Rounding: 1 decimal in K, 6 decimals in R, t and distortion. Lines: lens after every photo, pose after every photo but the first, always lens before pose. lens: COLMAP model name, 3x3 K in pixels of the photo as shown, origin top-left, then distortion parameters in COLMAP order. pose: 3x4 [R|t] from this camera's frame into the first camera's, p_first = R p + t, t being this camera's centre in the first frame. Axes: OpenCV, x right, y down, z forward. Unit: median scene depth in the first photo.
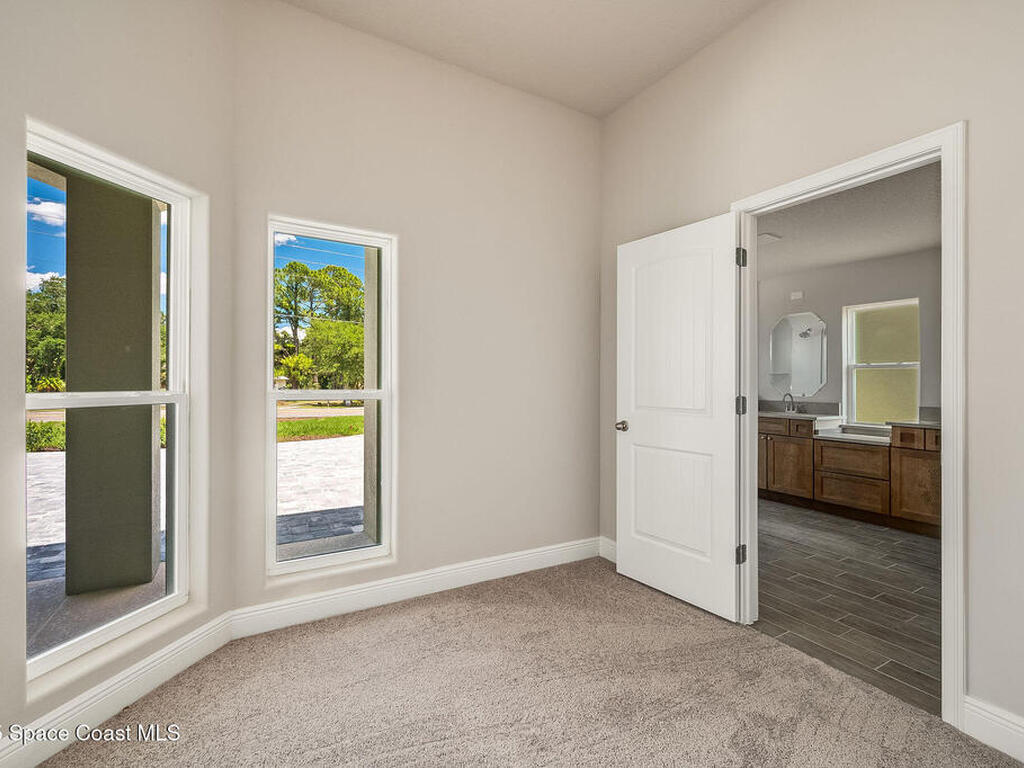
lens RADIAL K [[478.4, 0, 510.9], [0, 478.4, 386.2], [0, 0, 1]] dist [0.001272, 0.000119]
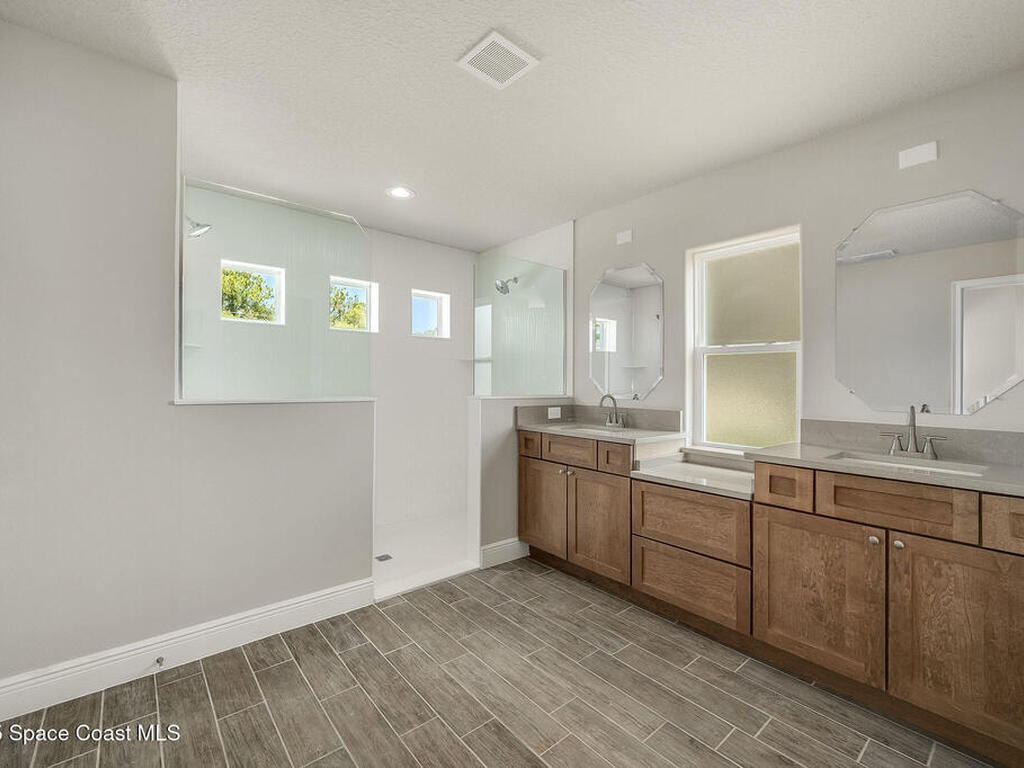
lens RADIAL K [[461.6, 0, 512.0], [0, 461.6, 384.0], [0, 0, 1]] dist [-0.001507, -0.000646]
pose [[0.986508, 0.001200, 0.163706, 0.404711], [-0.001158, 0.999999, -0.000355, 0.001868], [-0.163706, 0.000160, 0.986509, 0.490996]]
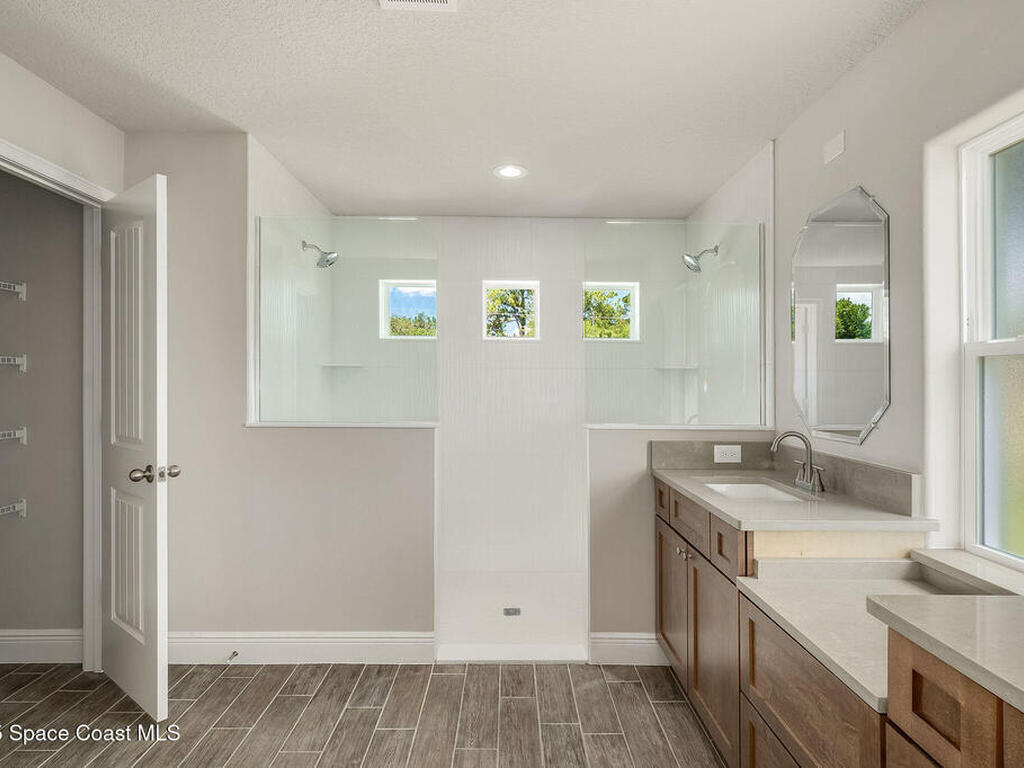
lens RADIAL K [[544.2, 0, 512.0], [0, 544.2, 384.0], [0, 0, 1]] dist [0.000721, 0.000406]
pose [[0.860860, -0.001499, -0.508840, 0.677356], [-0.001243, 0.999986, -0.005048, -0.019278], [0.508841, 0.004978, 0.860846, 0.617223]]
